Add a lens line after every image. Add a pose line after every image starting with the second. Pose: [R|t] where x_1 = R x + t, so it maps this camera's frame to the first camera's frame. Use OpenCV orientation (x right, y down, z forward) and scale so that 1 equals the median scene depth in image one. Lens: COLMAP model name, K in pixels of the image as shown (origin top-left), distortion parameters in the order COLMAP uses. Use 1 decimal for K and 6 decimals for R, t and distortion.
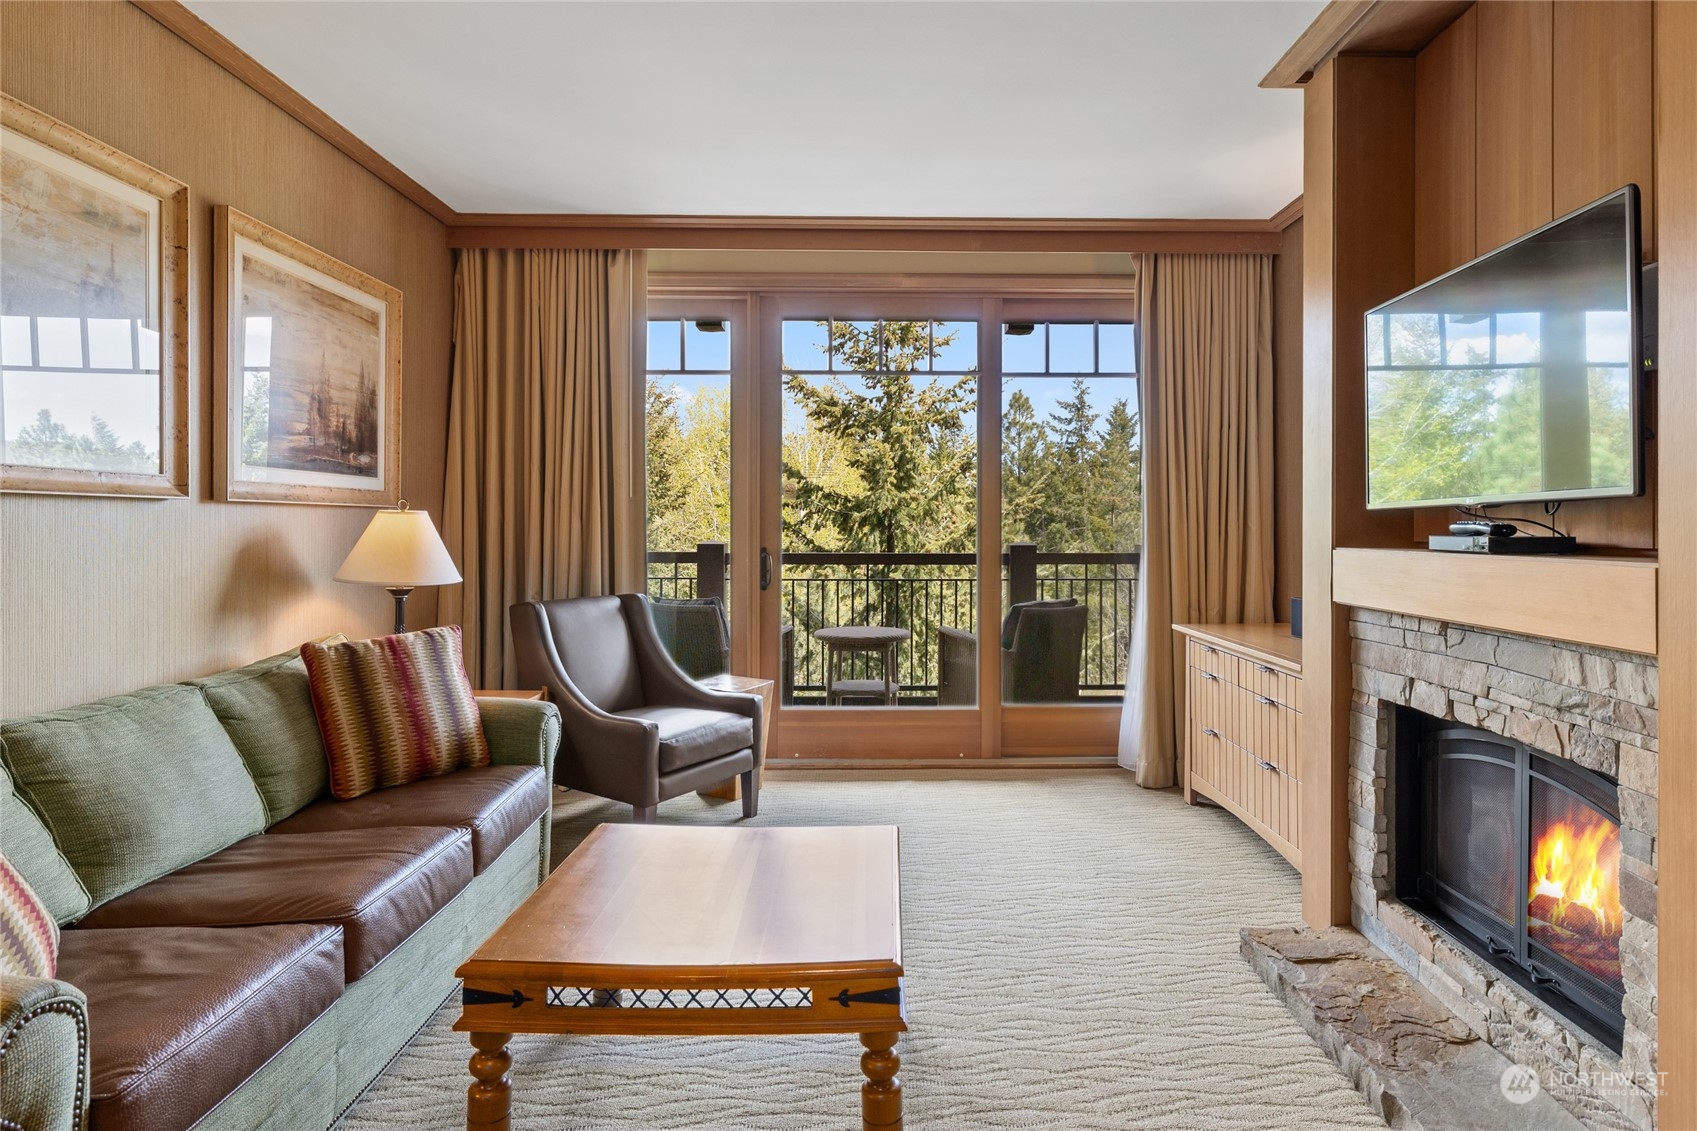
lens RADIAL K [[941.2, 0, 887.7], [0, 941.2, 526.7], [0, 0, 1]] dist [-0.000211, 0.000802]
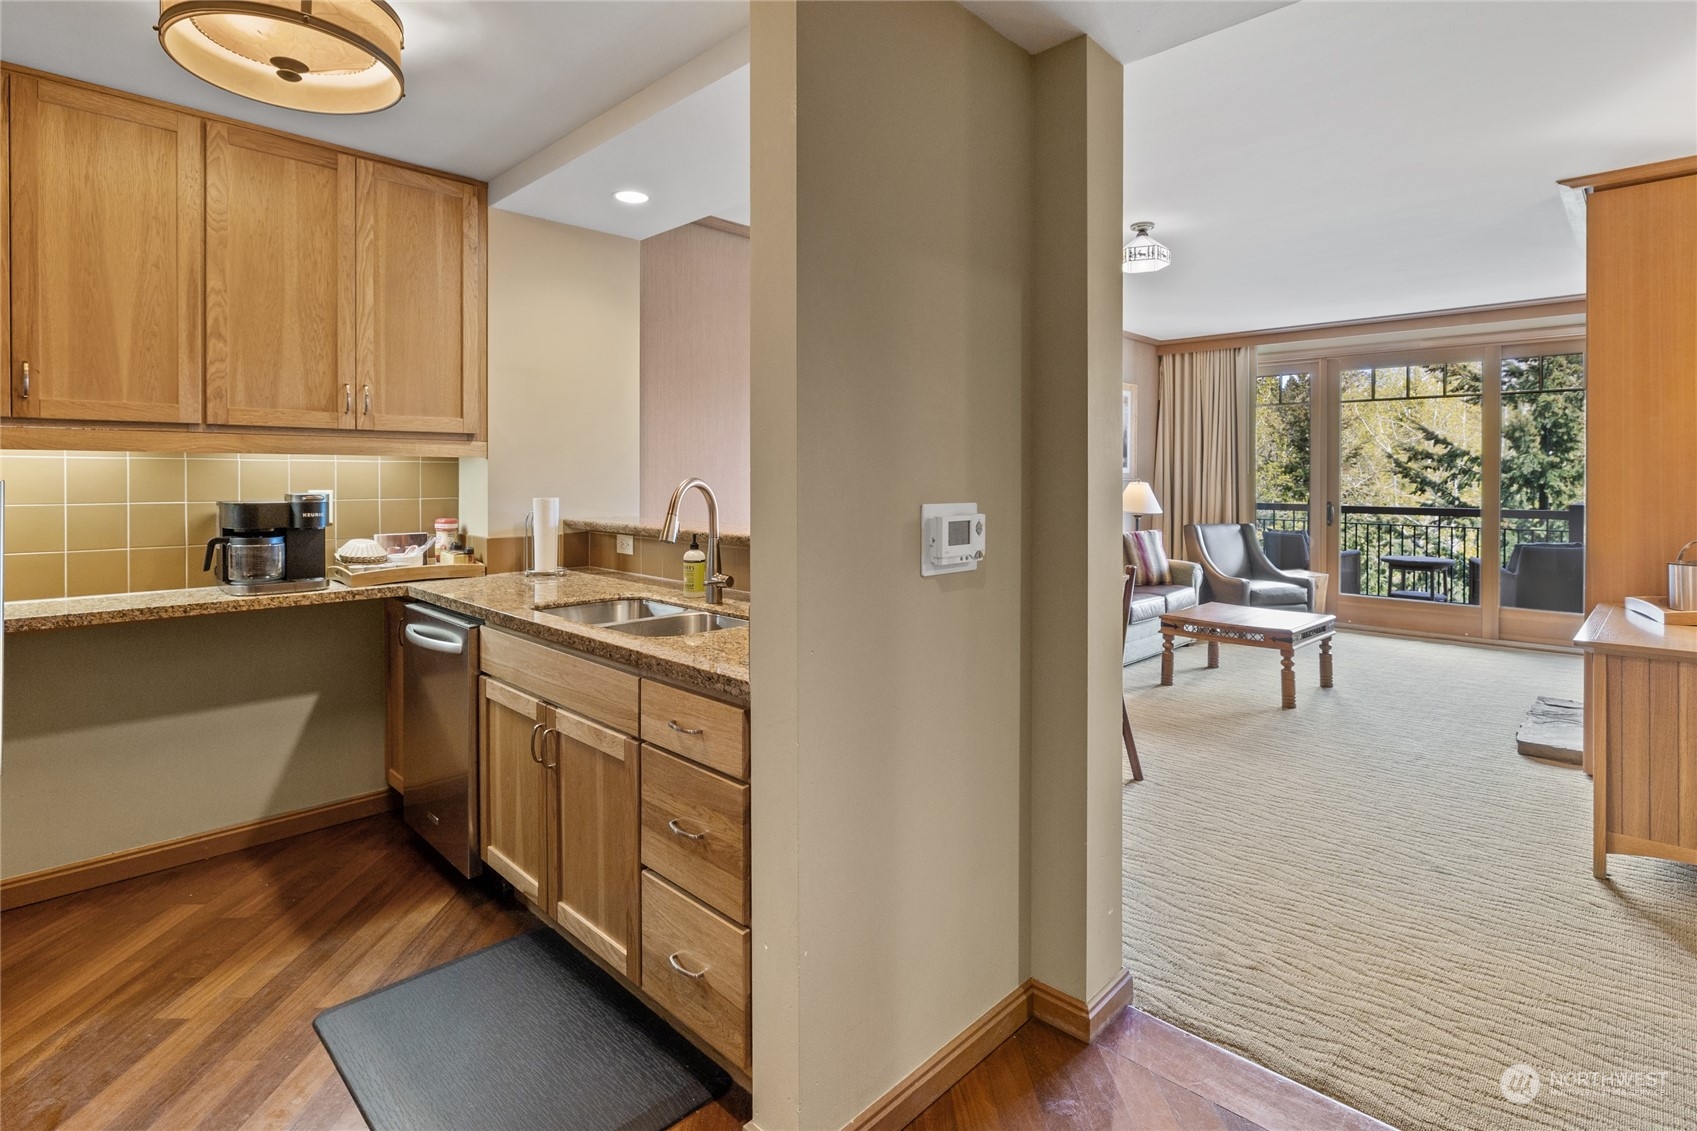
lens RADIAL K [[847.3, 0, 841.9], [0, 847.3, 480.0], [0, 0, 1]] dist [0.001270, -0.002021]
pose [[0.706734, 0.006542, -0.707449, 0.397542], [-0.004957, 0.999978, 0.004295, -0.024128], [0.707462, 0.000472, 0.706751, -0.880953]]
